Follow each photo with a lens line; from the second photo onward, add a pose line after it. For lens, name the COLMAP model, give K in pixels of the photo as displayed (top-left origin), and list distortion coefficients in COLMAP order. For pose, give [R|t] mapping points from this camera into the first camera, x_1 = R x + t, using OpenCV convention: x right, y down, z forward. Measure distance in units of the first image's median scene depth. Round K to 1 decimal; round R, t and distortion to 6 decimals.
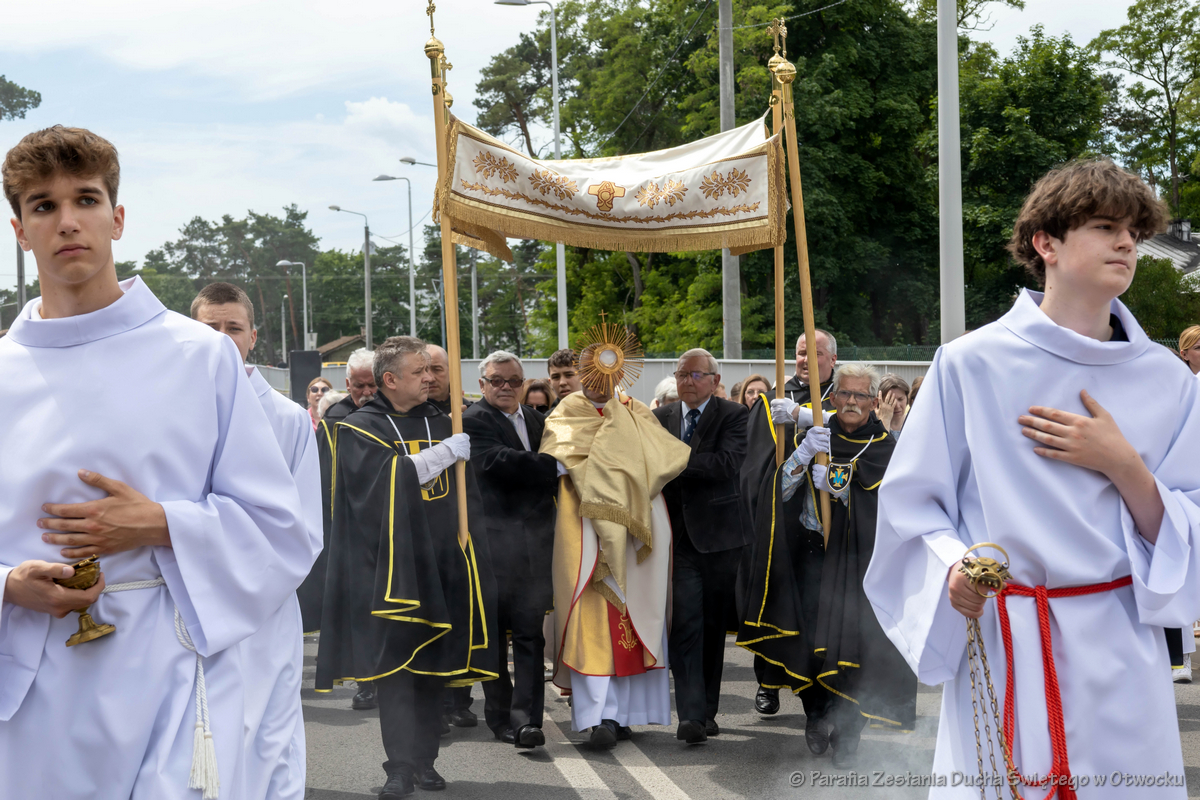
lens RADIAL K [[2065.9, 0, 602.0], [0, 2065.9, 402.8], [0, 0, 1]] dist [0.042894, 0.000000]
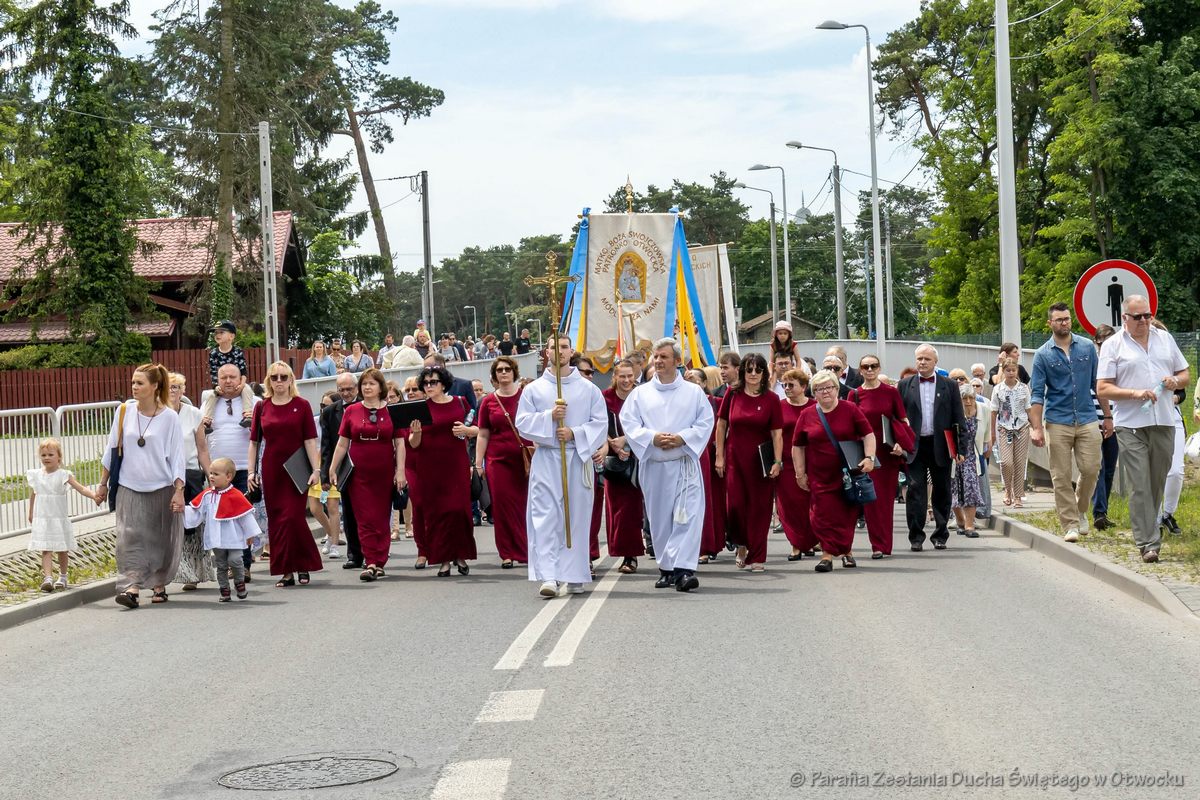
lens RADIAL K [[1403.7, 0, 597.8], [0, 1403.7, 398.0], [0, 0, 1]] dist [0.017071, 0.000000]
pose [[0.993235, -0.010230, -0.115667, -0.129124], [0.011228, 0.999905, 0.007978, 0.001929], [0.115575, -0.009223, 0.993256, 0.343991]]
